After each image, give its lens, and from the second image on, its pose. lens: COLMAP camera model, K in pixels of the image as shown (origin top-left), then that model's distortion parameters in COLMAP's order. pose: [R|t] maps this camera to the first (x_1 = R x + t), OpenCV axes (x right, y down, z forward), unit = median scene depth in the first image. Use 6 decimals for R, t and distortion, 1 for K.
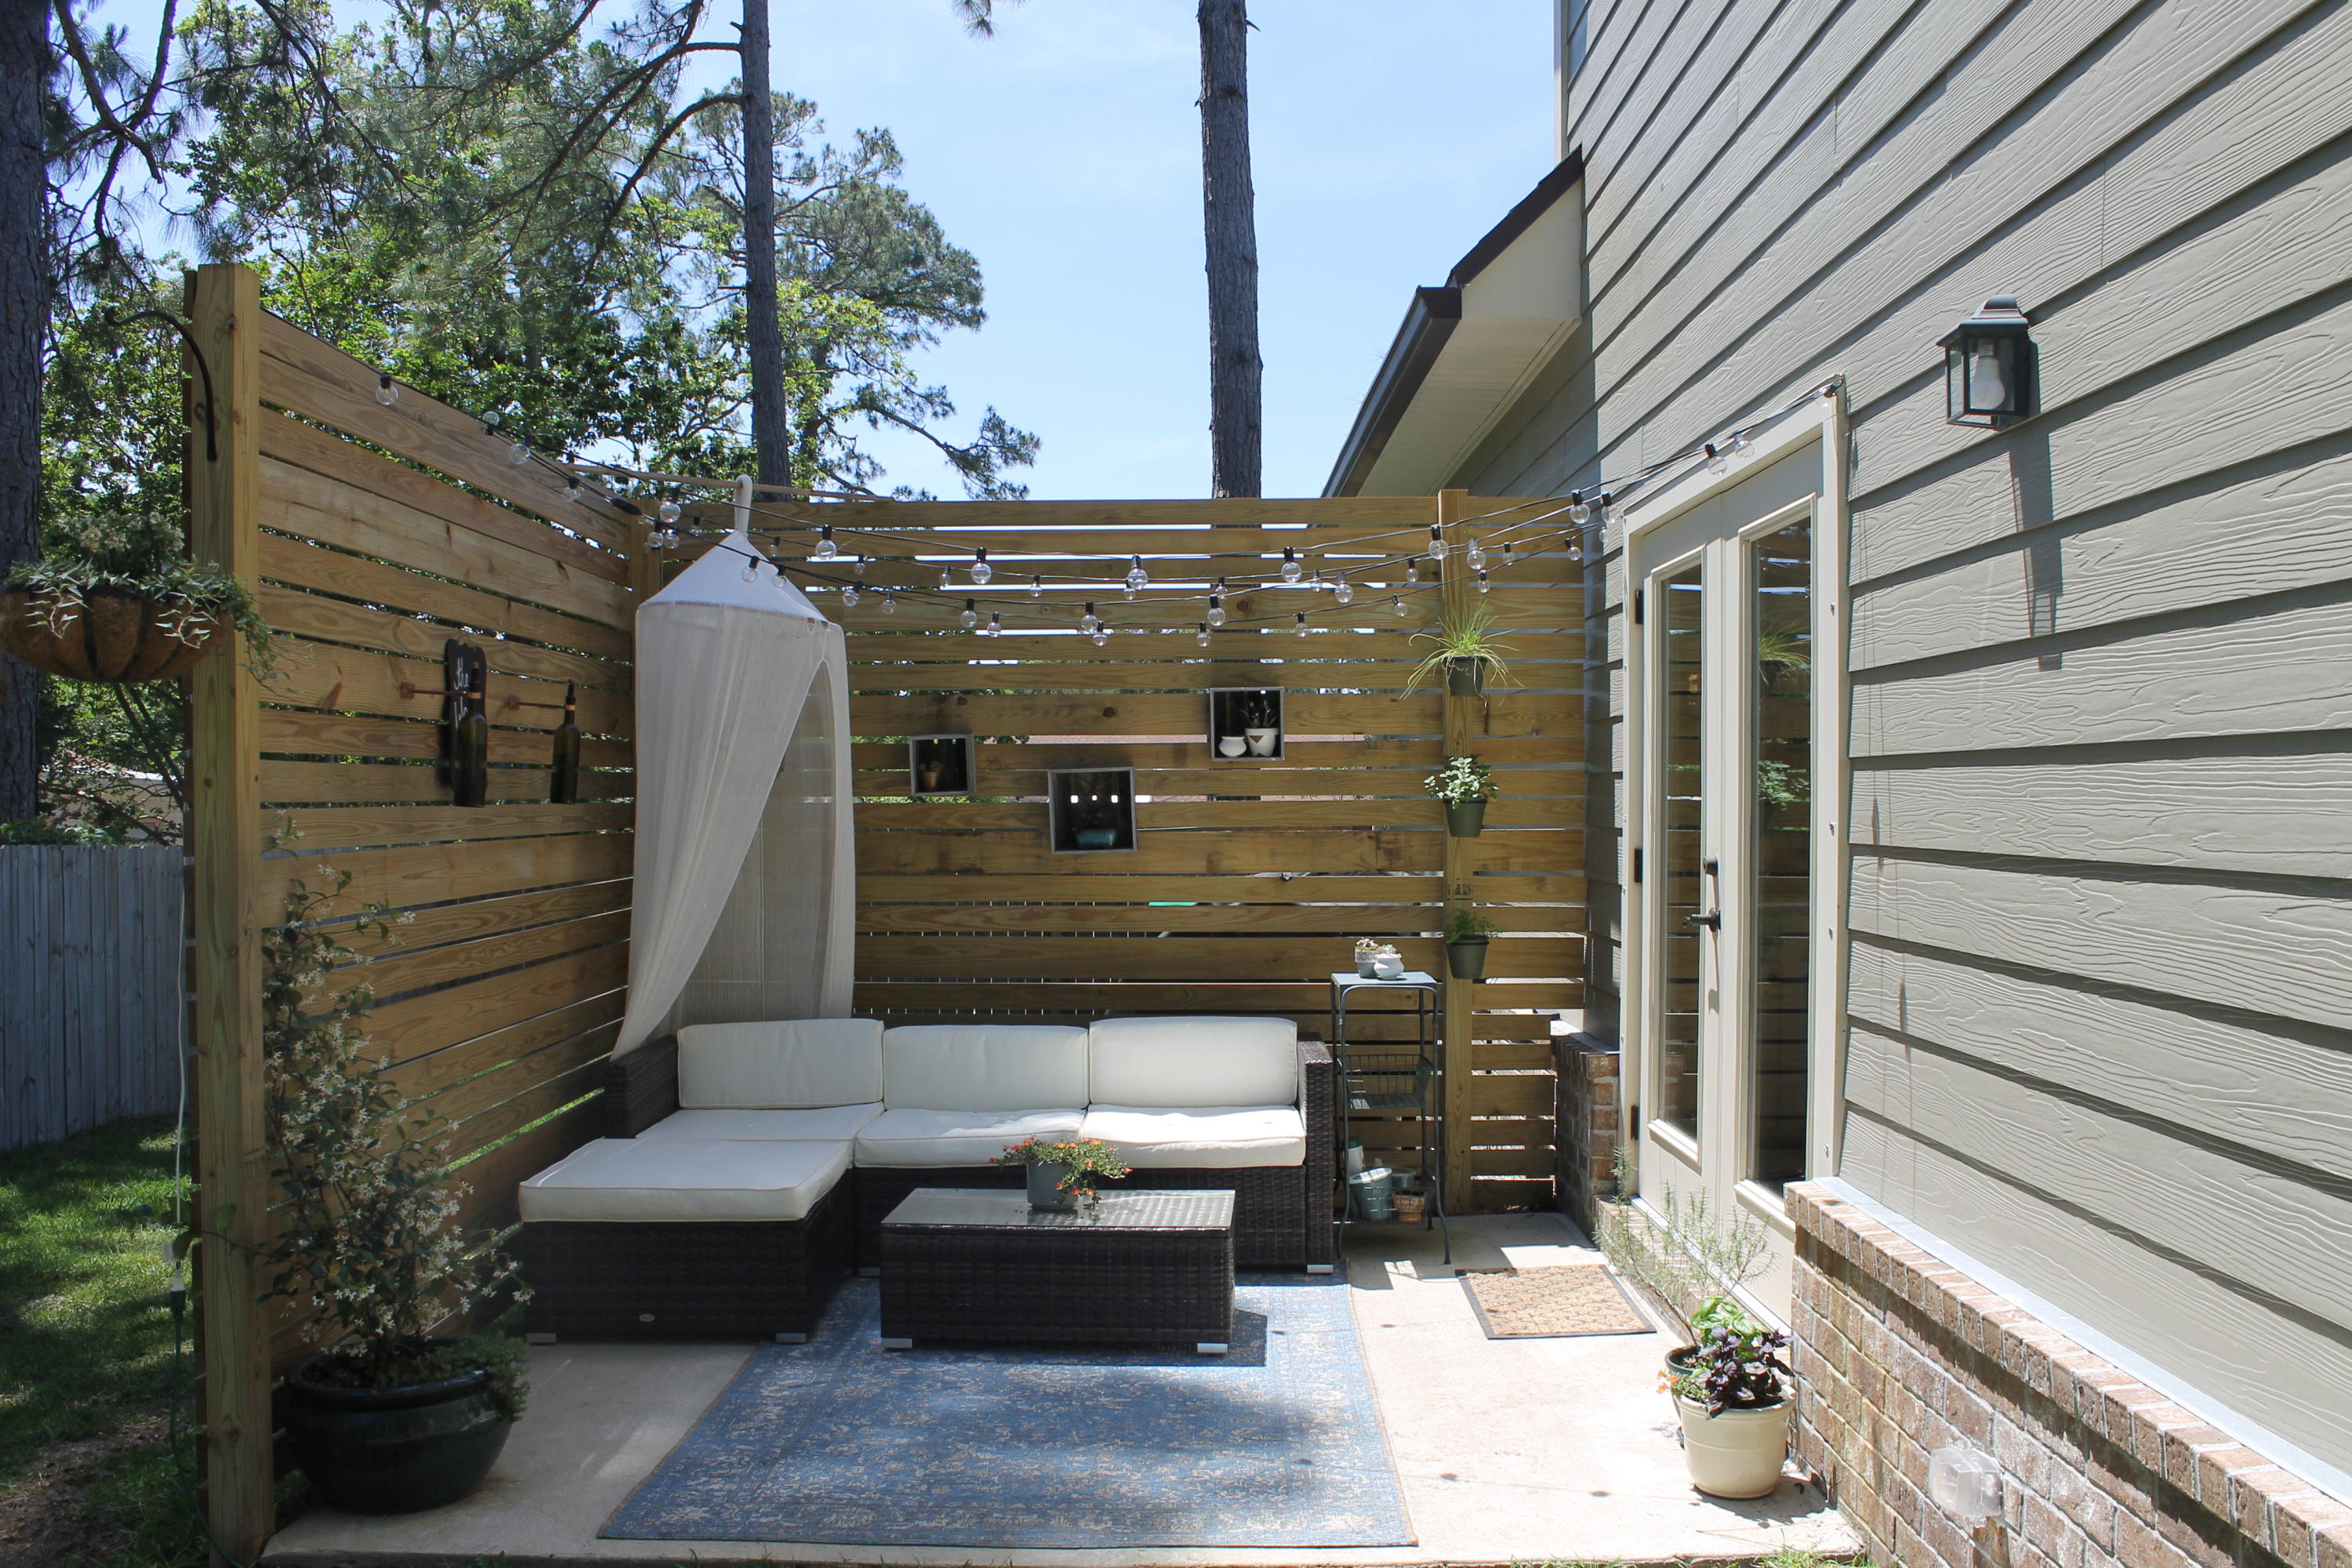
lens RADIAL K [[1990.6, 0, 1175.1], [0, 1990.6, 789.2], [0, 0, 1]] dist [-0.163134, 0.138948]
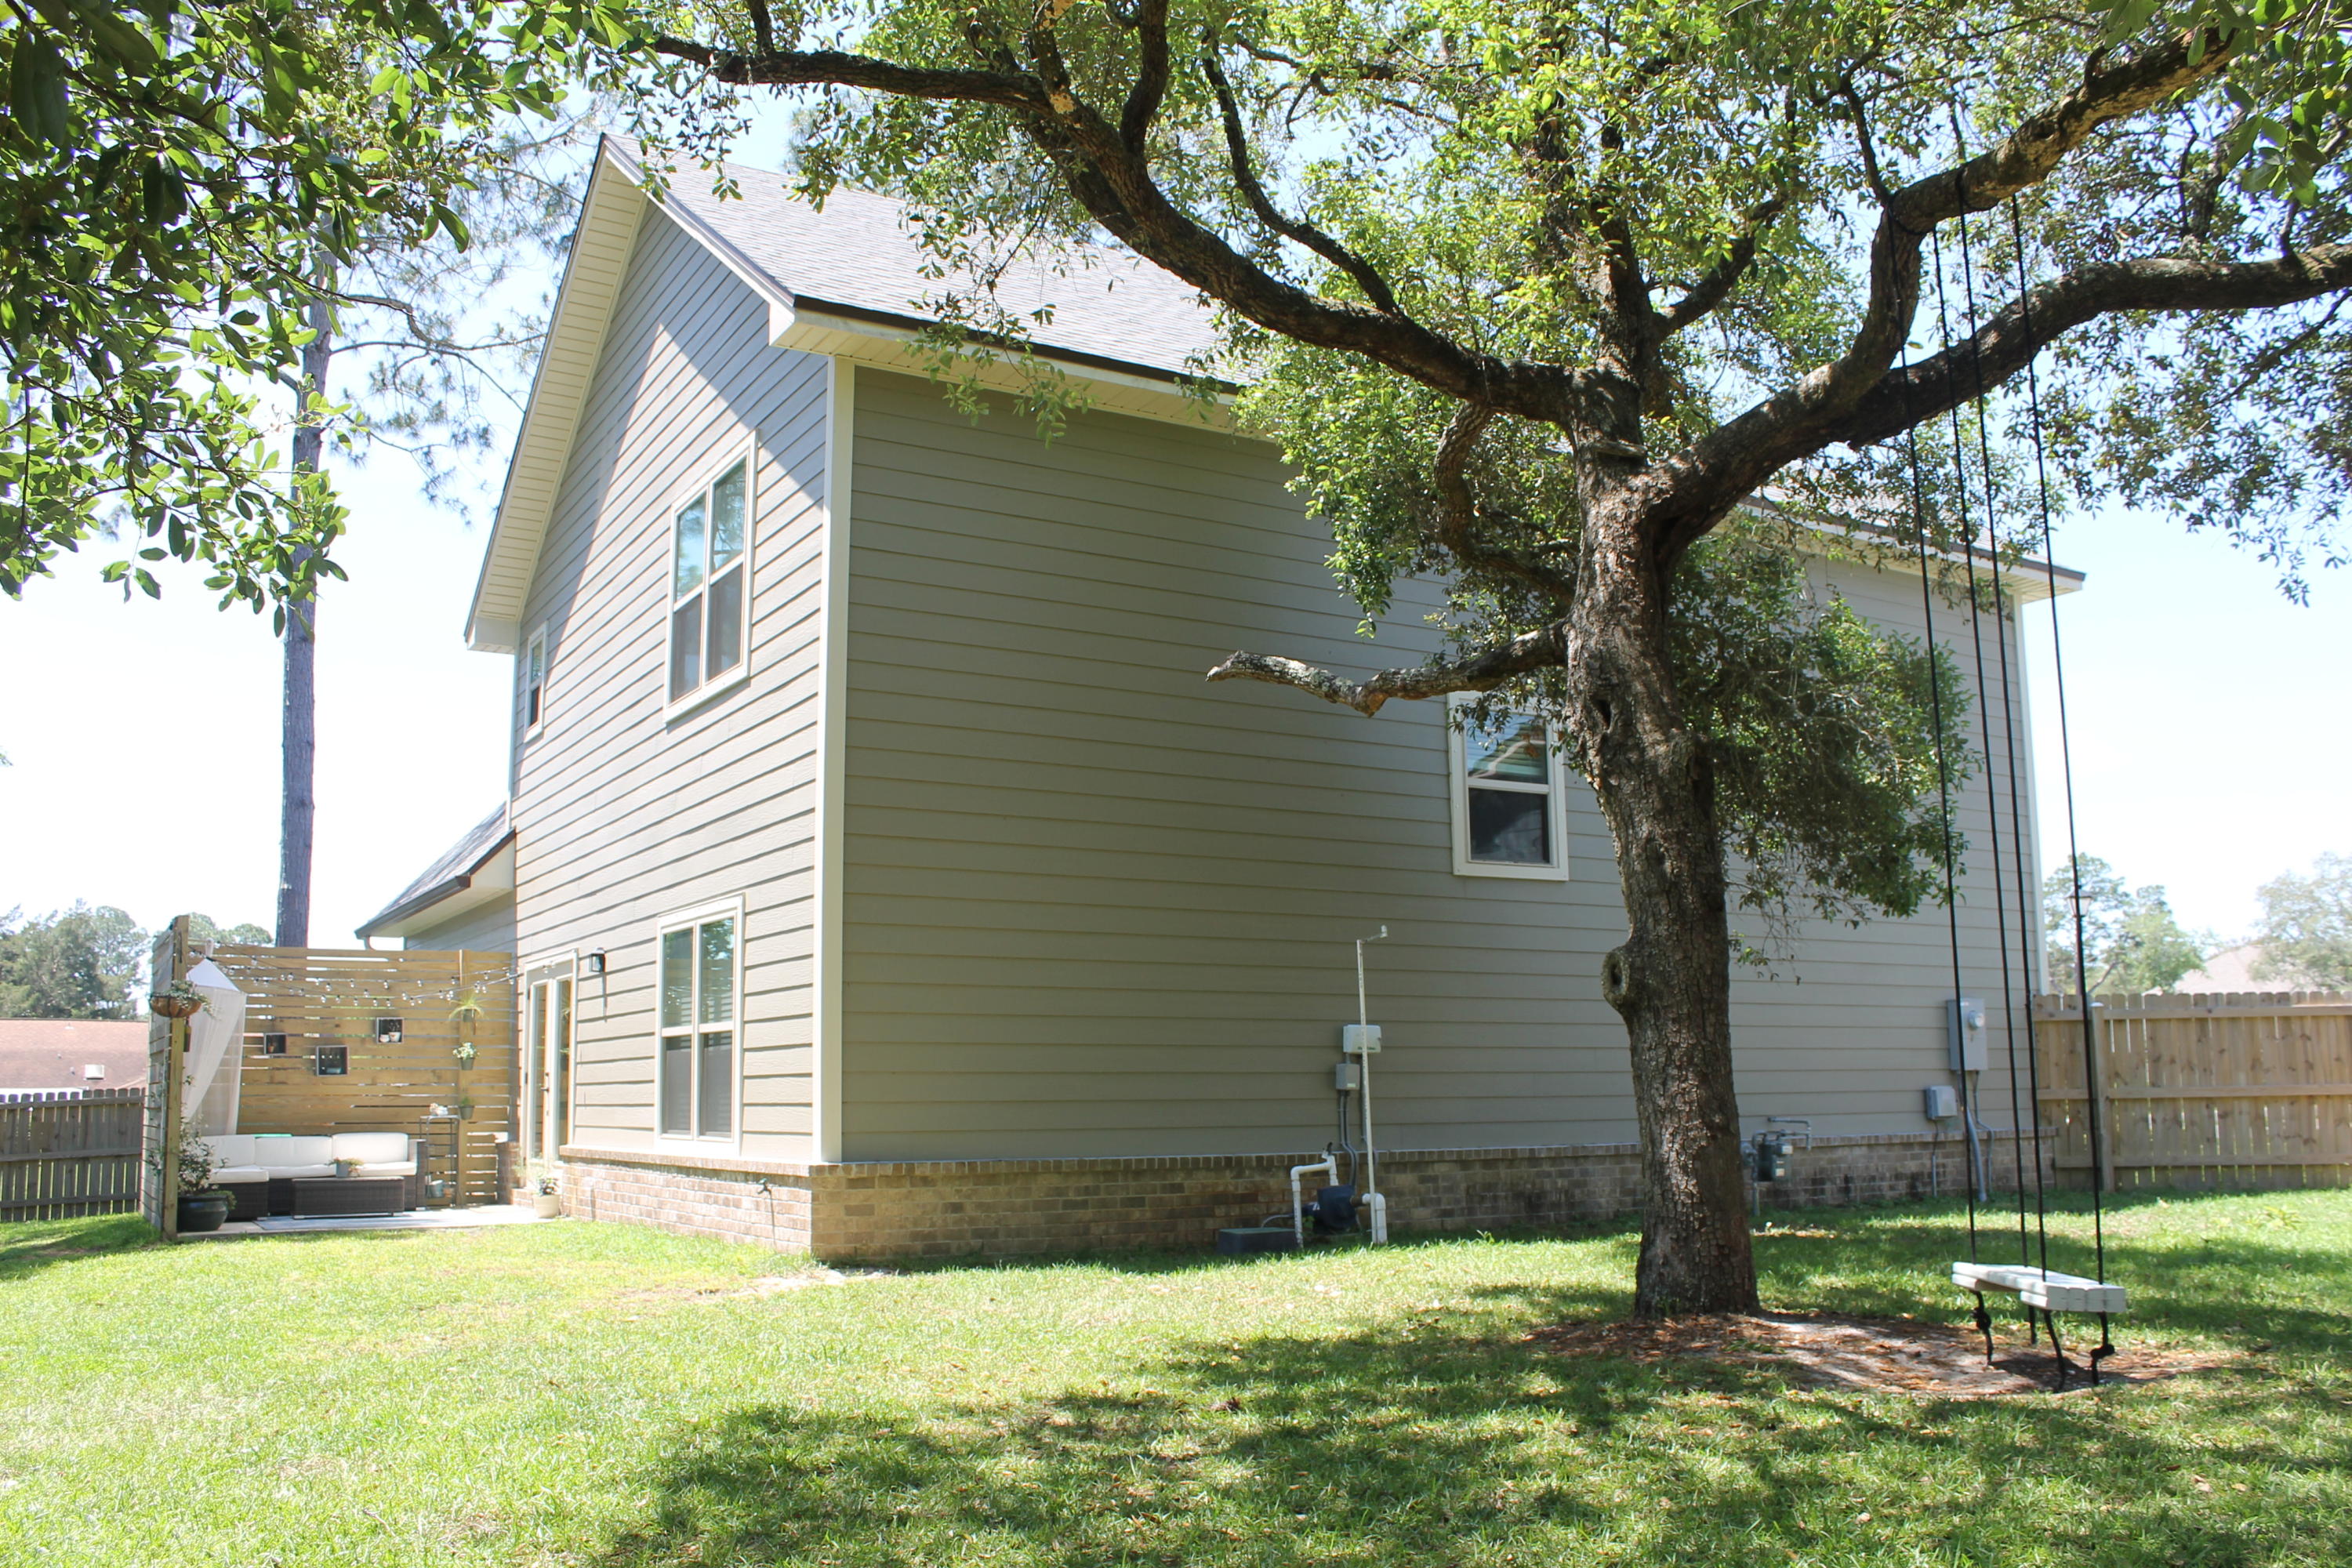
lens RADIAL K [[1990.6, 0, 1172.4], [0, 1990.6, 792.2], [0, 0, 1]] dist [-0.163134, 0.138948]
pose [[0.860760, 0.062383, 0.505174, -0.456047], [0.015577, 0.988768, -0.148643, 0.064926], [-0.508773, 0.135816, 0.850120, -2.122338]]
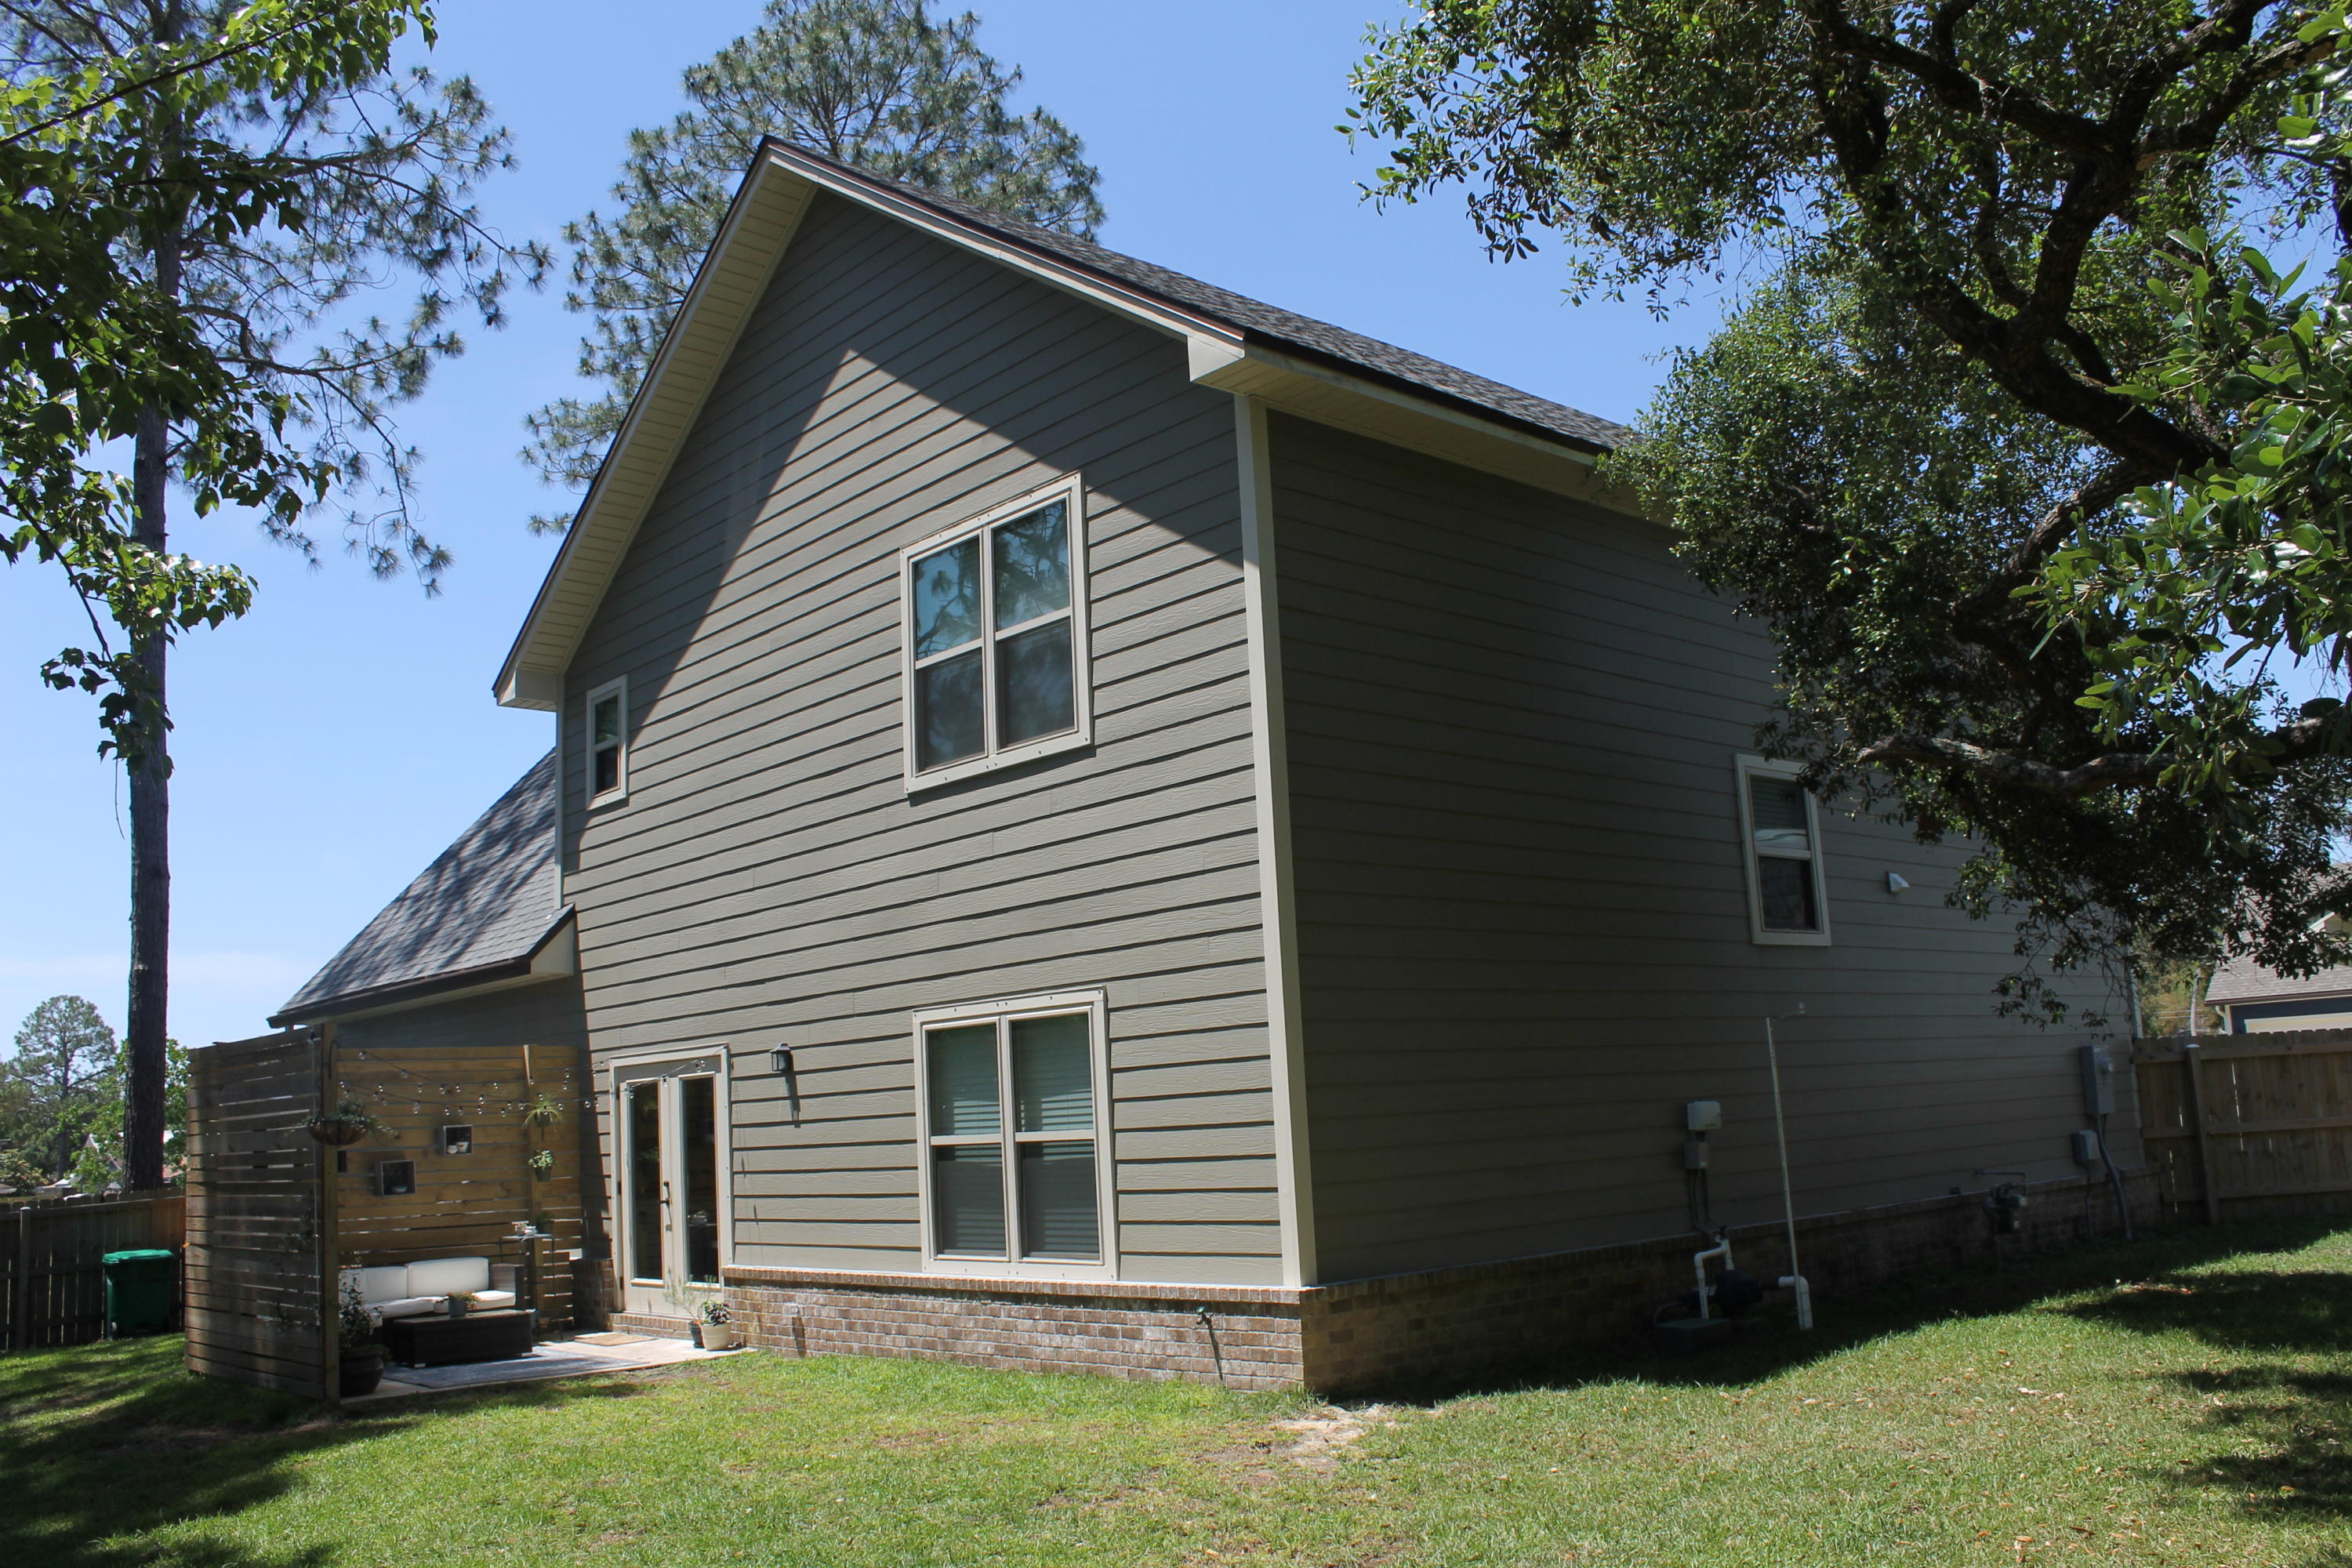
lens RADIAL K [[1990.6, 0, 1161.6], [0, 1990.6, 789.8], [0, 0, 1]] dist [-0.163134, 0.138948]
pose [[0.748665, 0.066913, 0.659563, -1.009892], [0.055065, 0.985179, -0.162451, -0.022851], [-0.660658, 0.157940, 0.733884, -1.548269]]
